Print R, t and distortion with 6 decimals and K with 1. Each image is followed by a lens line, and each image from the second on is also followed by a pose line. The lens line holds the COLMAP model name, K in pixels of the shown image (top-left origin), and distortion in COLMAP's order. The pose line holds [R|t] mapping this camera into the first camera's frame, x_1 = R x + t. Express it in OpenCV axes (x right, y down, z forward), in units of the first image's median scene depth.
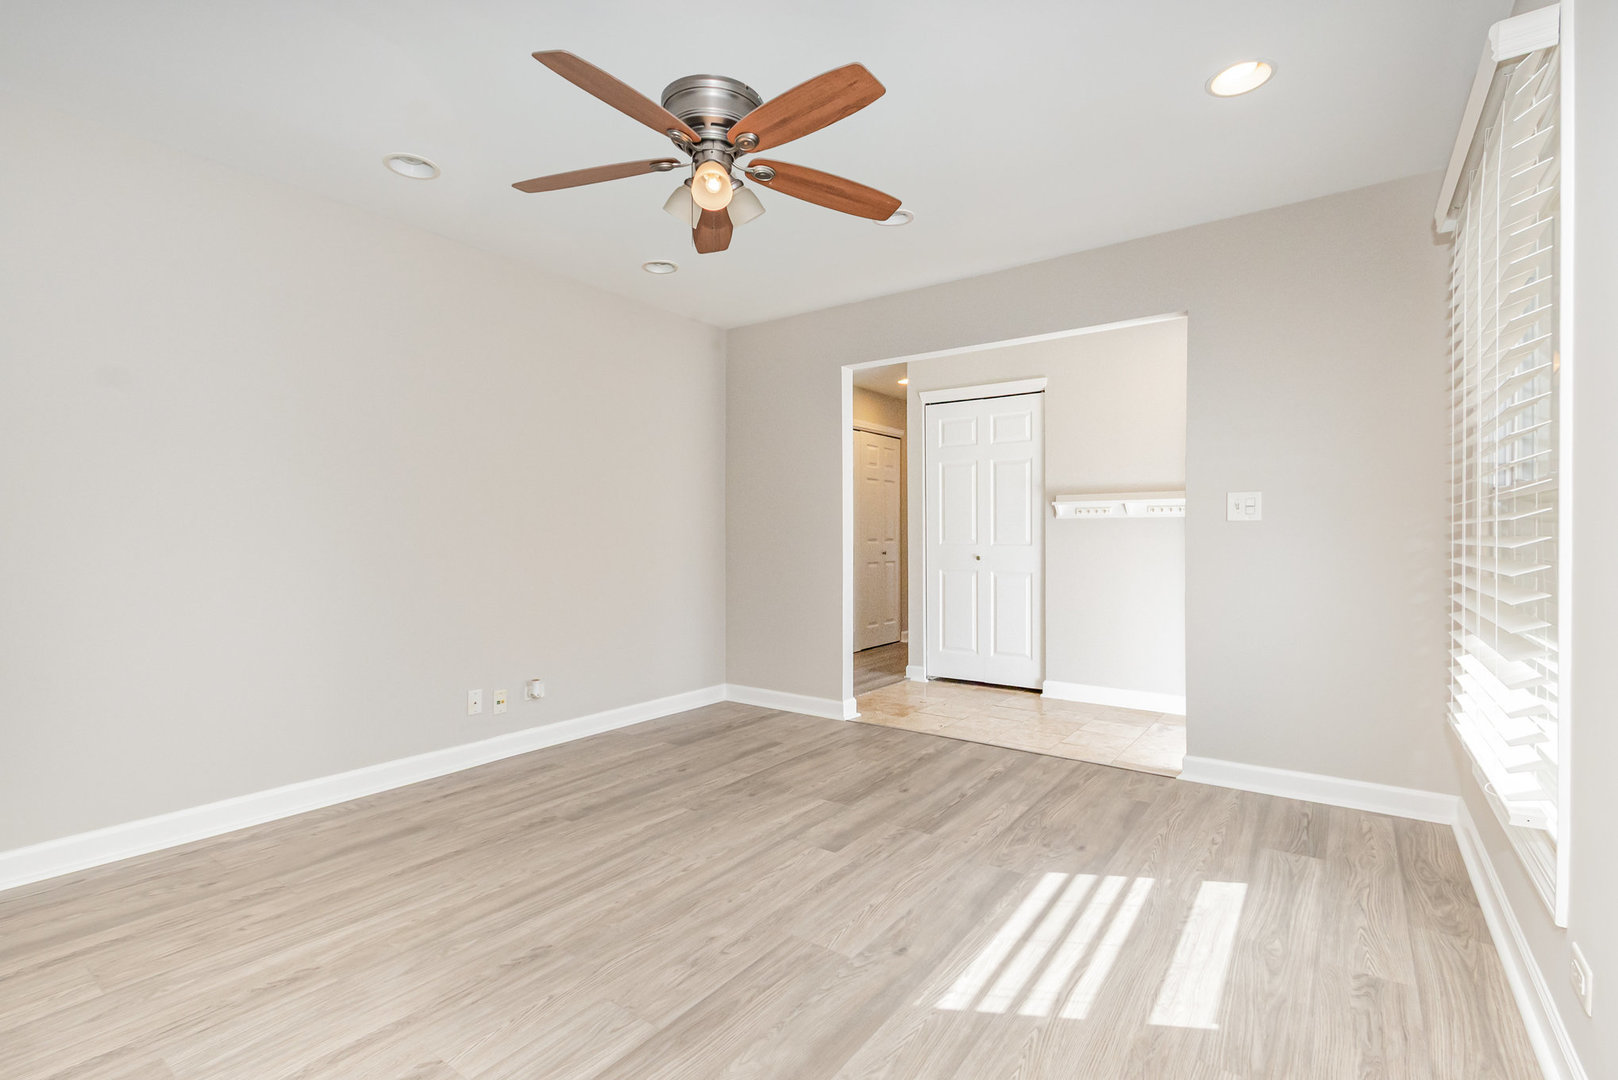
lens RADIAL K [[742.2, 0, 812.1], [0, 742.2, 538.6], [0, 0, 1]] dist [0.001086, 0.000097]
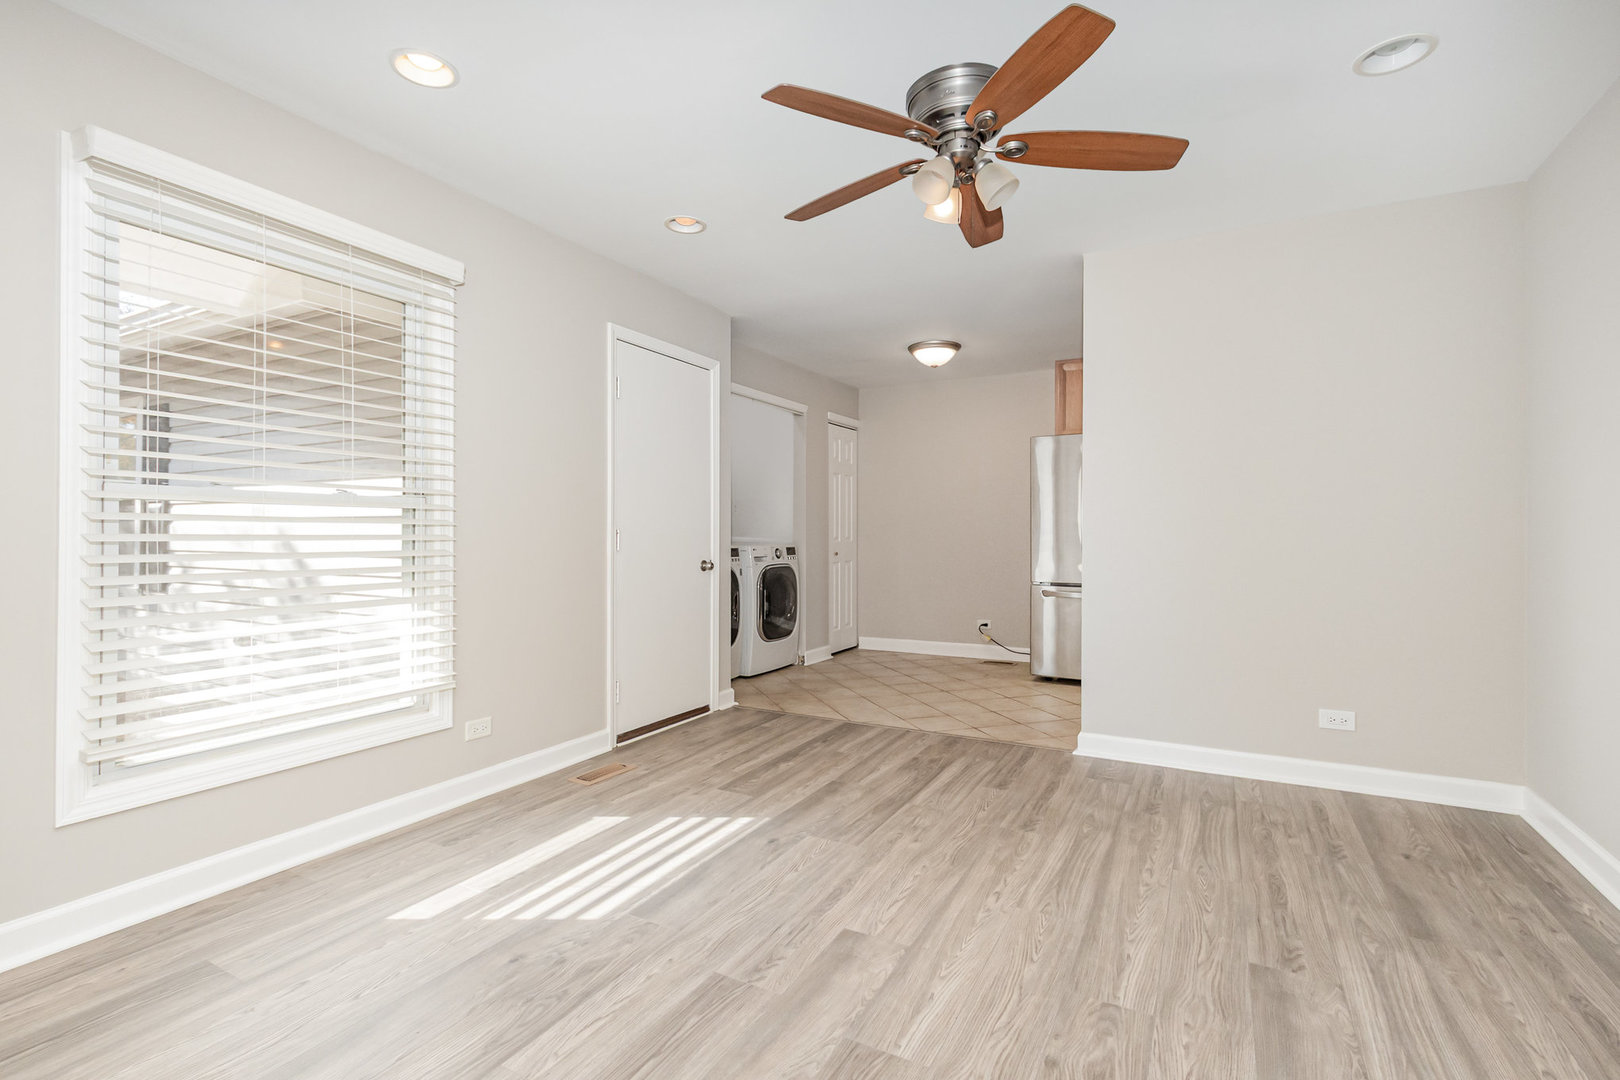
lens RADIAL K [[743.1, 0, 809.1], [0, 743.1, 539.5], [0, 0, 1]] dist [0.001086, 0.000097]
pose [[-0.992232, 0.000259, -0.124397, 0.182021], [-0.001001, 0.999949, 0.010065, -0.005990], [0.124393, 0.010111, -0.992181, 1.919328]]
